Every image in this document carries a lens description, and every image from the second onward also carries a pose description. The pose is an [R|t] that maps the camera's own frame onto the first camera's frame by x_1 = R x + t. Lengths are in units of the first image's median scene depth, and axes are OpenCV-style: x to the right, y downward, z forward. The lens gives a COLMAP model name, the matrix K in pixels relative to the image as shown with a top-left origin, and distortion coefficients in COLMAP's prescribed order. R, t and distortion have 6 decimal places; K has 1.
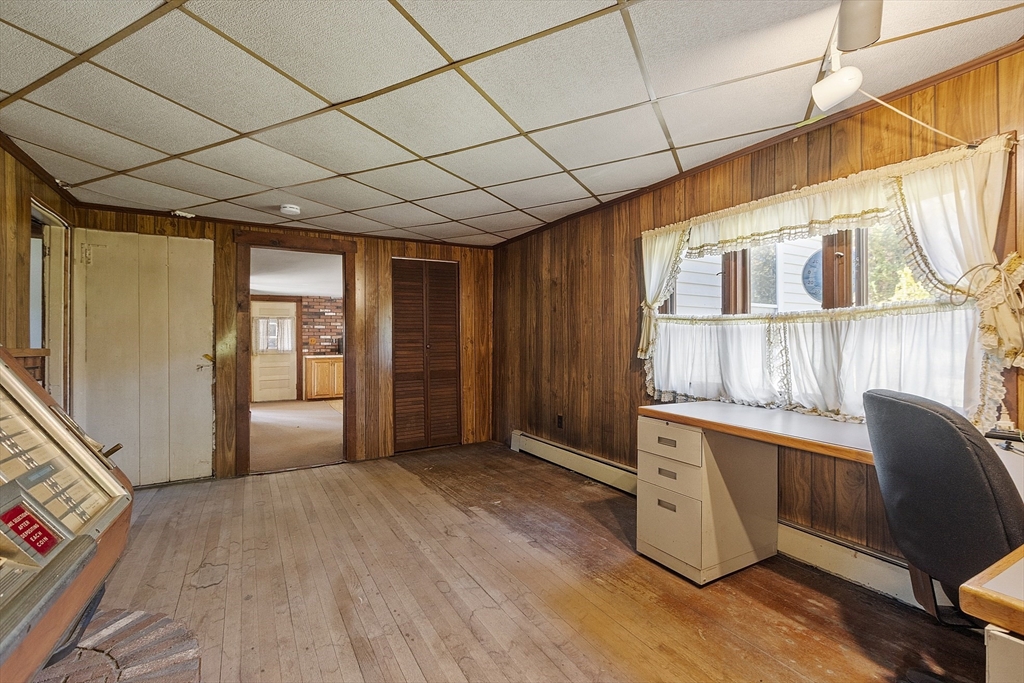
lens RADIAL K [[436.1, 0, 509.6], [0, 436.1, 343.5], [0, 0, 1]] dist [-0.001926, 0.000671]
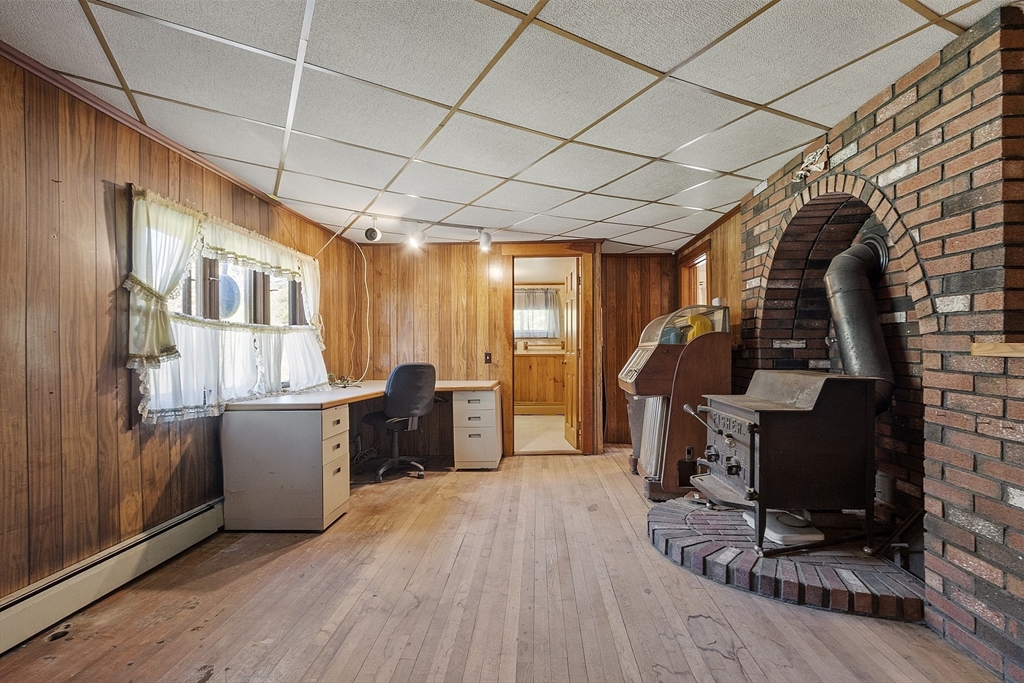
lens RADIAL K [[436.1, 0, 509.6], [0, 436.1, 343.5], [0, 0, 1]] dist [-0.001926, 0.000671]
pose [[-0.818979, 0.013025, 0.573675, -0.717730], [0.010452, 0.999915, -0.007781, 0.006295], [-0.573728, -0.000376, -0.819046, 1.563261]]
